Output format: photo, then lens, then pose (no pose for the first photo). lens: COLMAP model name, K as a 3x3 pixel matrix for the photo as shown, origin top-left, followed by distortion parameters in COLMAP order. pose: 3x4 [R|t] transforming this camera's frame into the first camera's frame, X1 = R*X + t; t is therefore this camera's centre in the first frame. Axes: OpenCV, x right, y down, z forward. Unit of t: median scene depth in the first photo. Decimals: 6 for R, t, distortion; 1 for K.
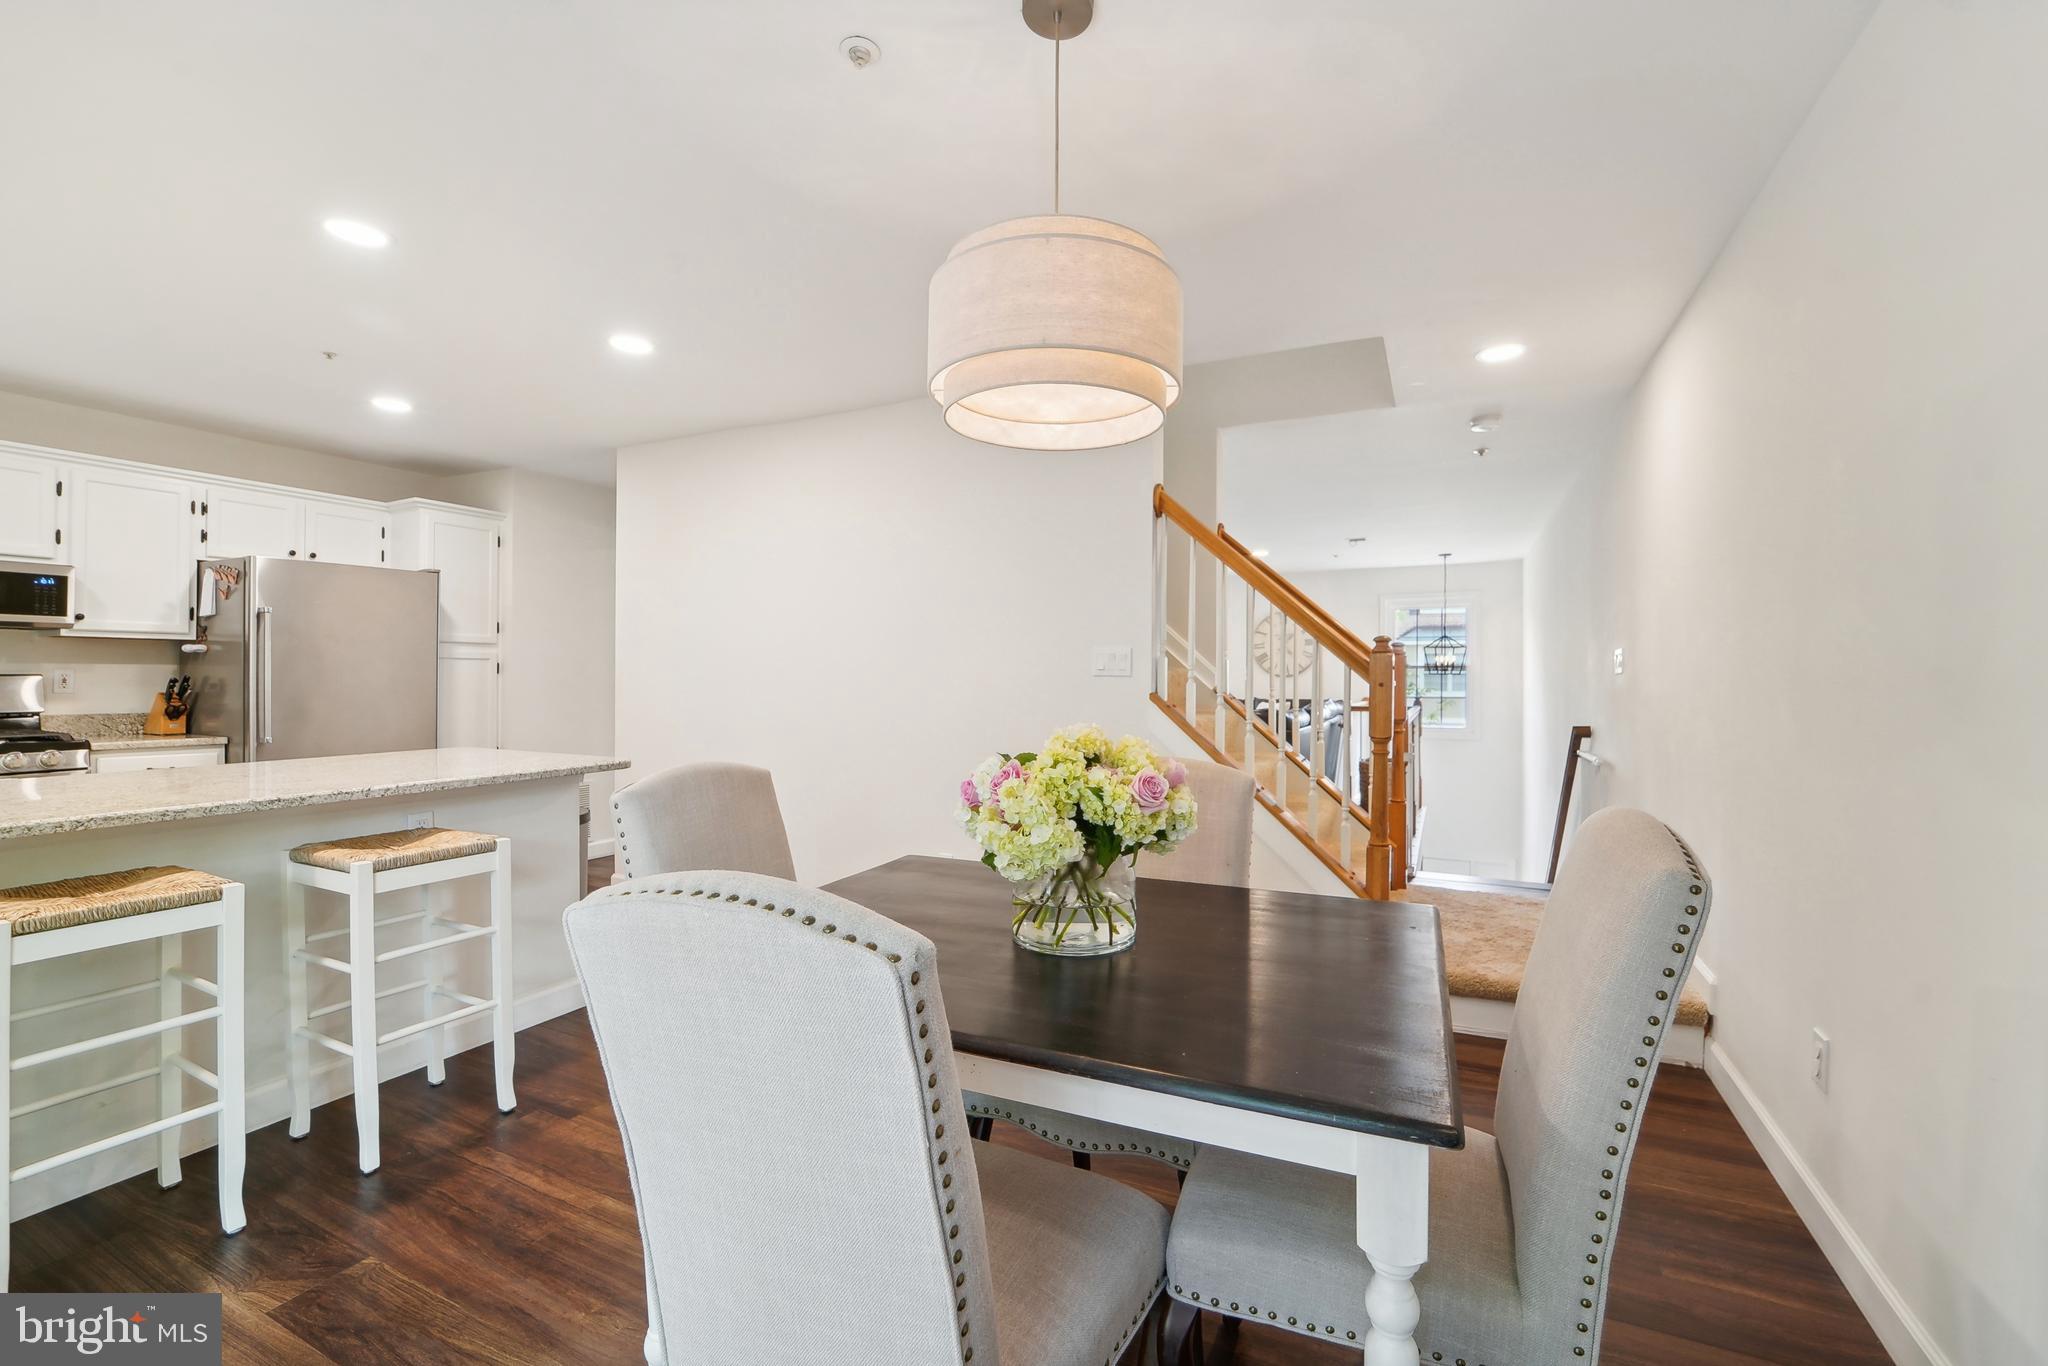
lens RADIAL K [[863.9, 0, 1034.8], [0, 863.9, 673.1], [0, 0, 1]] dist [-0.018893, -0.000405]
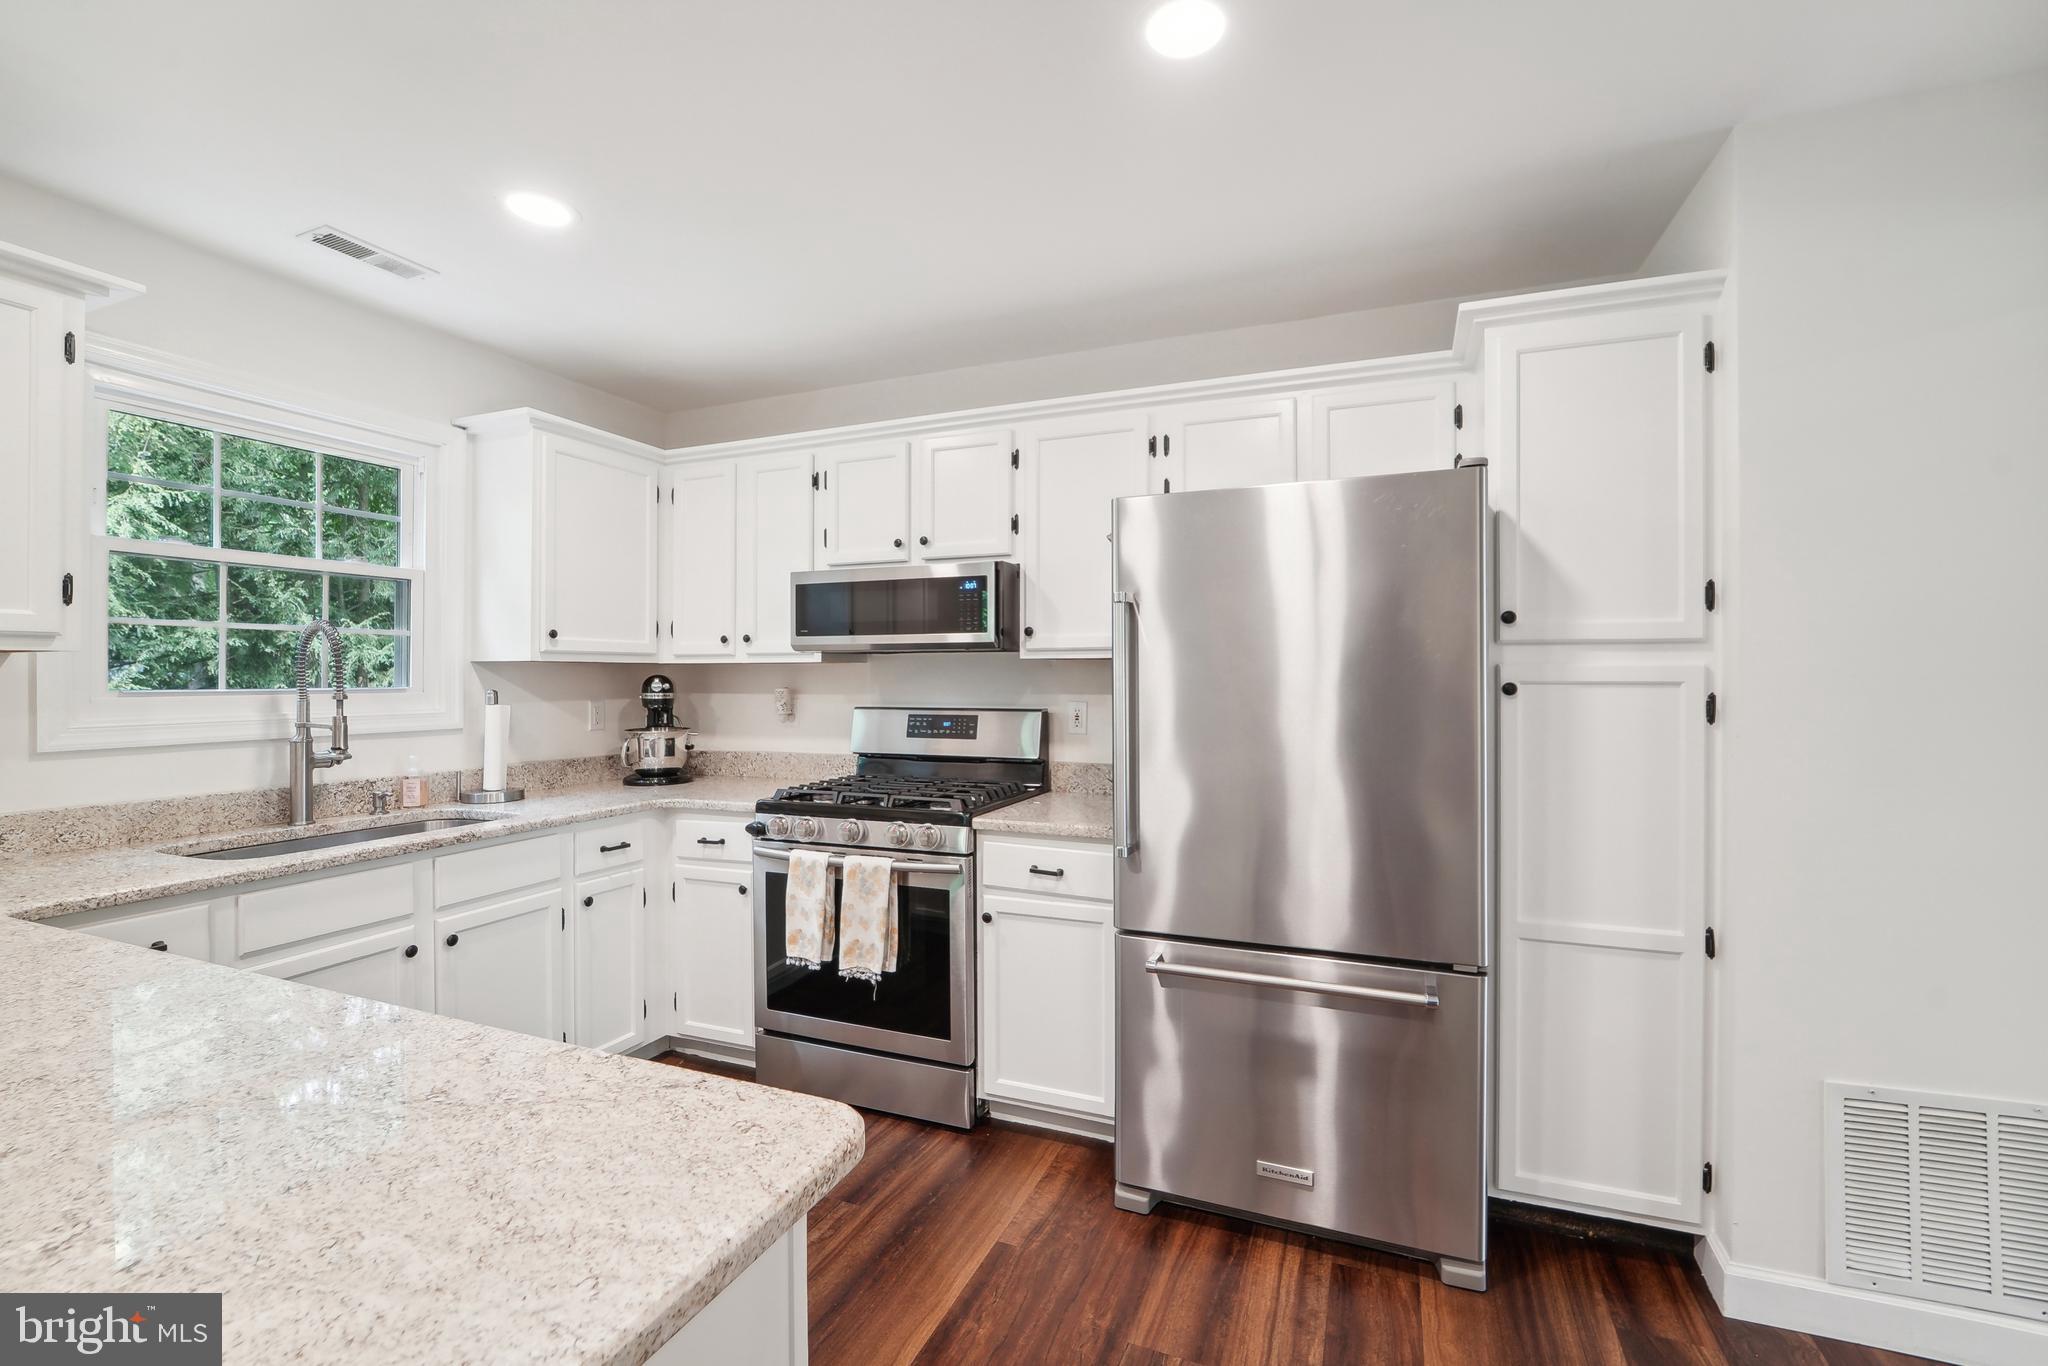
lens RADIAL K [[863.9, 0, 1034.8], [0, 863.9, 673.1], [0, 0, 1]] dist [-0.018893, -0.000405]
pose [[0.085137, -0.006245, -0.996350, -0.384580], [0.007294, 0.999957, -0.005644, -0.026510], [0.996343, -0.006787, 0.085179, 0.894107]]
